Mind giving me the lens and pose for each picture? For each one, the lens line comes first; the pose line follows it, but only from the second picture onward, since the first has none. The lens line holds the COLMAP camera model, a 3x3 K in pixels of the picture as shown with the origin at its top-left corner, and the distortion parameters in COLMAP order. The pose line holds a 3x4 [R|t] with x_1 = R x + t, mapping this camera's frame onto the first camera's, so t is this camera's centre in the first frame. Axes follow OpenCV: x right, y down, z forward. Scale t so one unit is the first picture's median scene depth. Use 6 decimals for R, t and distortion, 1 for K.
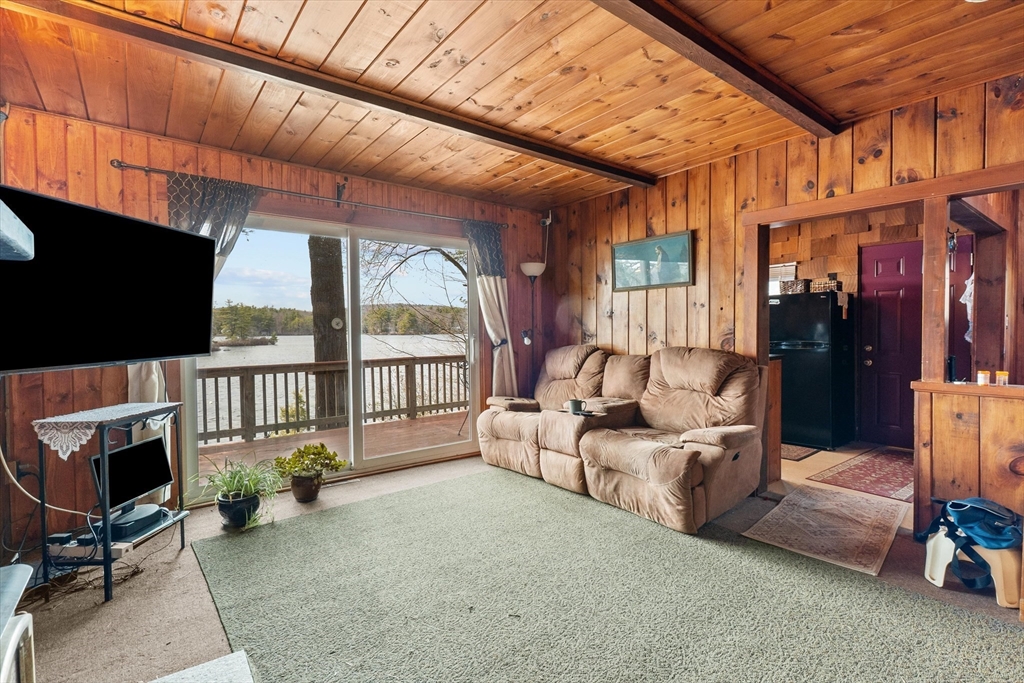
lens RADIAL K [[480.2, 0, 498.6], [0, 480.2, 335.5], [0, 0, 1]] dist [-0.001220, -0.000283]
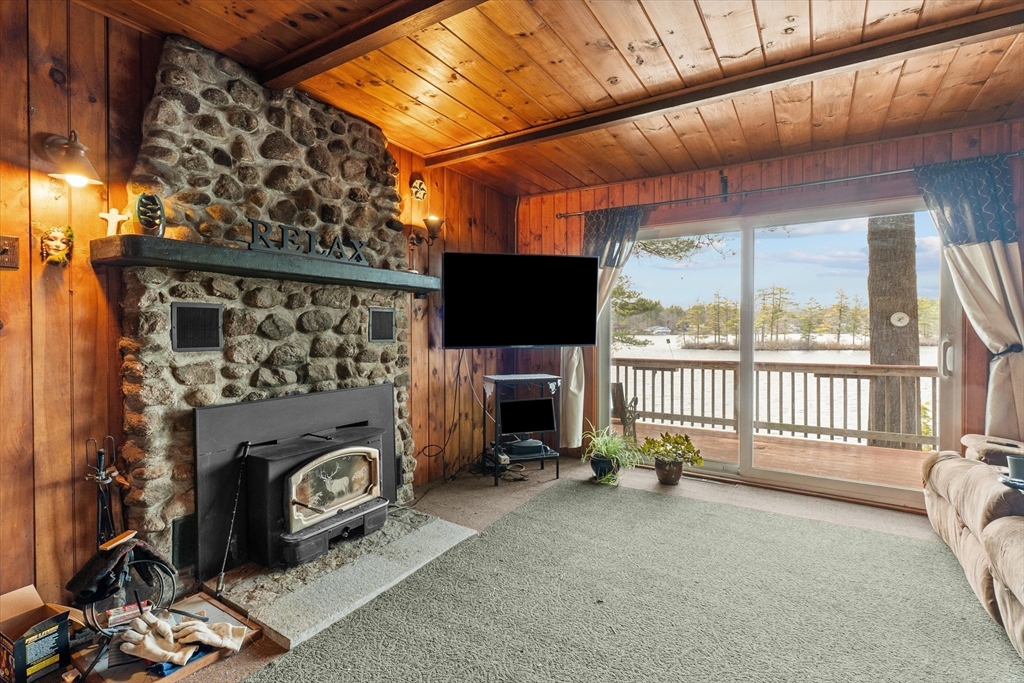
lens RADIAL K [[483.5, 0, 502.6], [0, 483.5, 328.1], [0, 0, 1]] dist [-0.009131, 0.000161]
pose [[0.341761, 0.007871, -0.939754, 0.491546], [-0.015600, 0.999875, 0.002701, -0.005176], [0.939657, 0.013737, 0.341841, 0.269441]]
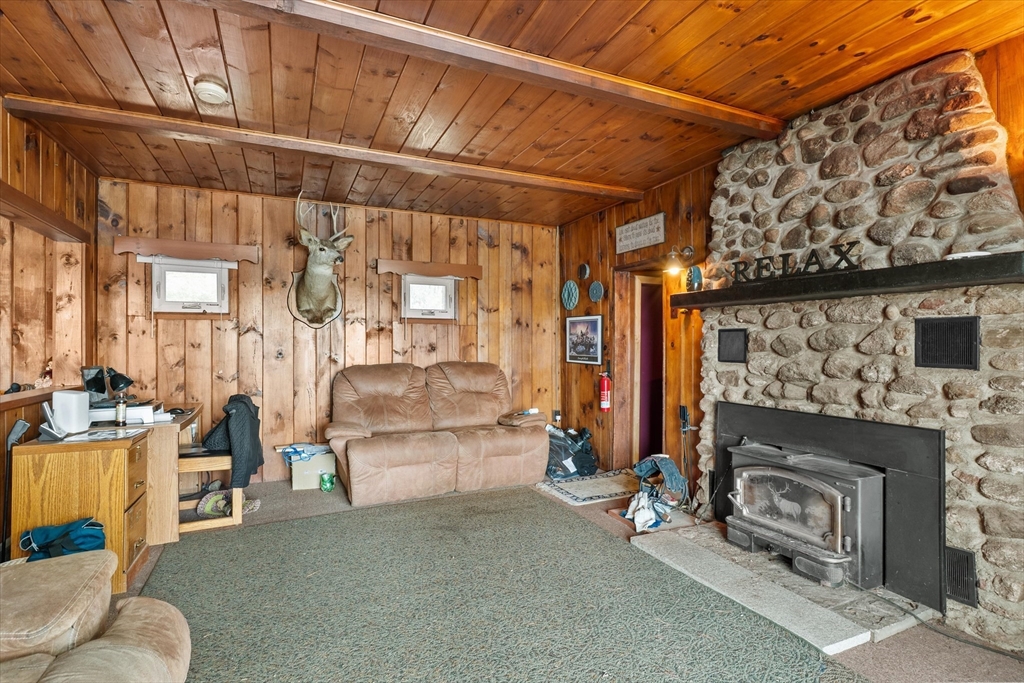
lens RADIAL K [[480.2, 0, 498.6], [0, 480.2, 335.5], [0, 0, 1]] dist [-0.001220, -0.000283]
pose [[-0.970377, 0.007212, 0.241487, -0.051657], [0.004889, 0.999936, -0.010217, -0.010393], [-0.241545, -0.008734, -0.970350, 1.110802]]
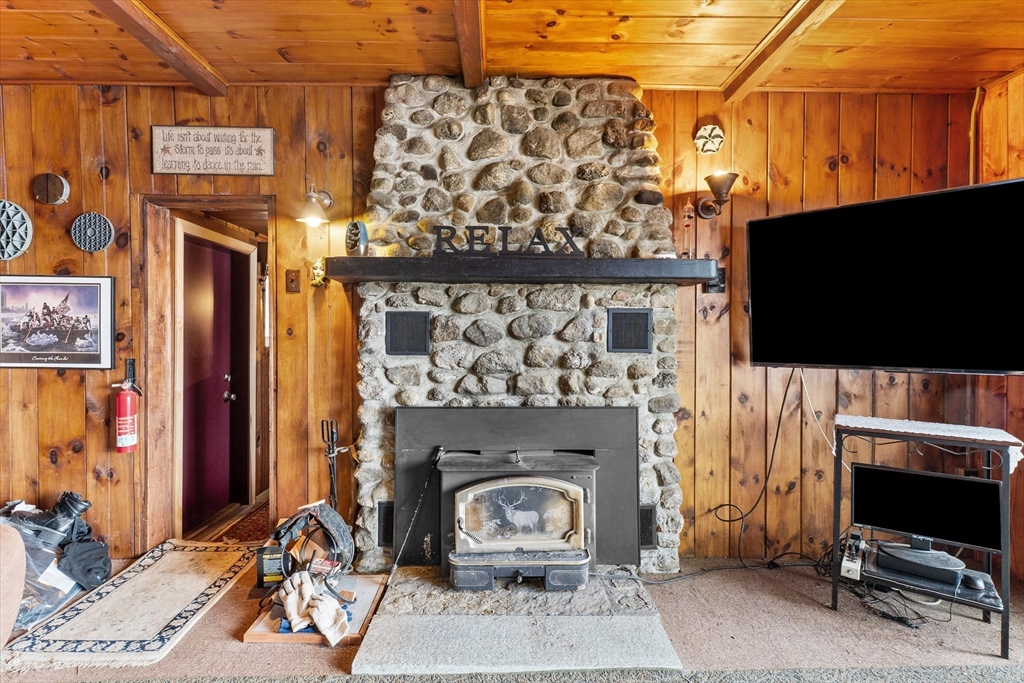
lens RADIAL K [[480.2, 0, 498.6], [0, 480.2, 335.5], [0, 0, 1]] dist [-0.001220, -0.000283]
pose [[-0.600556, 0.008398, -0.799538, 0.227373], [-0.007160, 0.999848, 0.015880, -0.007128], [0.799550, 0.015261, -0.600405, 0.643491]]
